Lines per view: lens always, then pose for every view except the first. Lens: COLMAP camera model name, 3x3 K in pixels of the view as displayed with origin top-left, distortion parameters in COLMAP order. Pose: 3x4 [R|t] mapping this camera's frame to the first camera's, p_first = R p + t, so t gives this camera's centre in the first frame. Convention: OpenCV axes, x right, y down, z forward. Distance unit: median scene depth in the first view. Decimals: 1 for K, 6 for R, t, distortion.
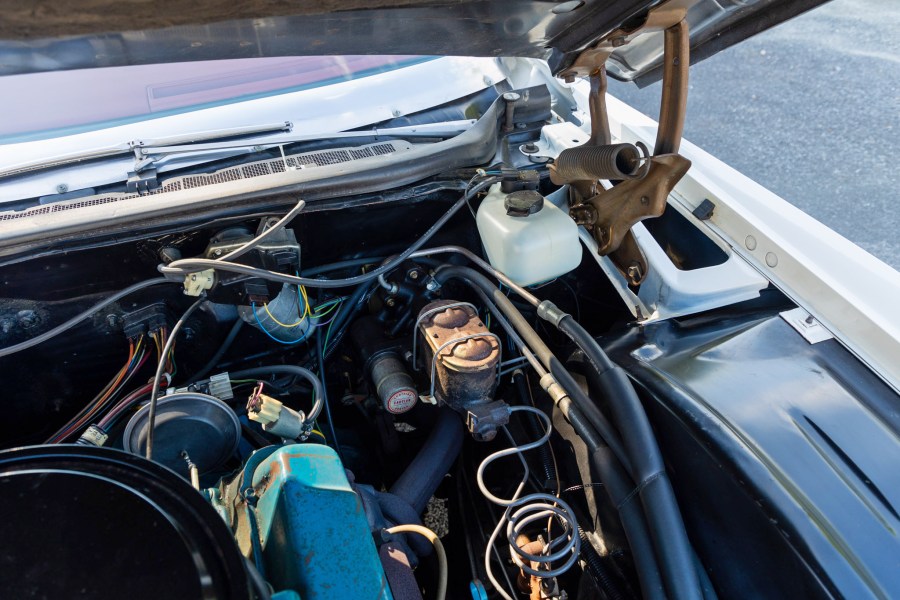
lens RADIAL K [[596.2, 0, 450.0], [0, 596.2, 300.0], [0, 0, 1]] dist [-0.002302, -0.002380]
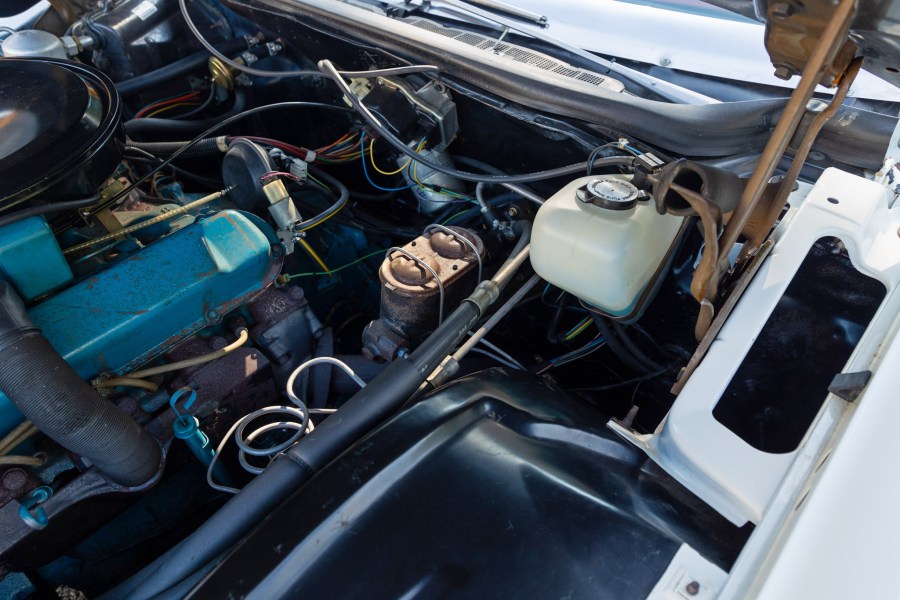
lens RADIAL K [[596.2, 0, 450.0], [0, 596.2, 300.0], [0, 0, 1]] dist [-0.002302, -0.002380]
pose [[0.474858, 0.613598, -0.630878, 0.605535], [-0.578997, 0.757685, 0.301124, -0.175437], [0.662776, 0.222286, 0.715064, 0.363079]]
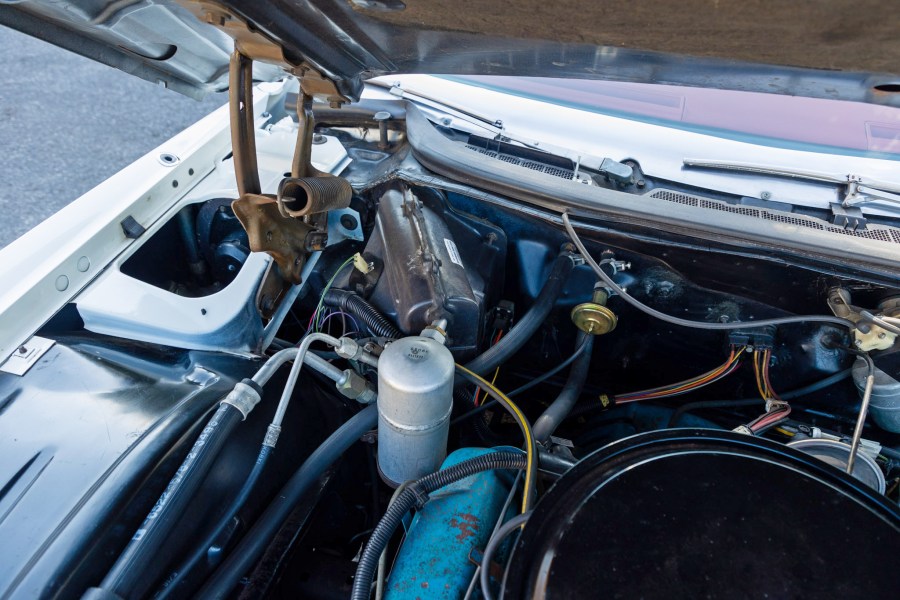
lens RADIAL K [[596.2, 0, 450.0], [0, 596.2, 300.0], [0, 0, 1]] dist [-0.002302, -0.002380]
pose [[0.754737, 0.439042, -0.487457, -0.474609], [-0.439640, 0.890000, 0.120902, 0.093480], [0.486918, 0.123056, 0.864736, -0.157254]]
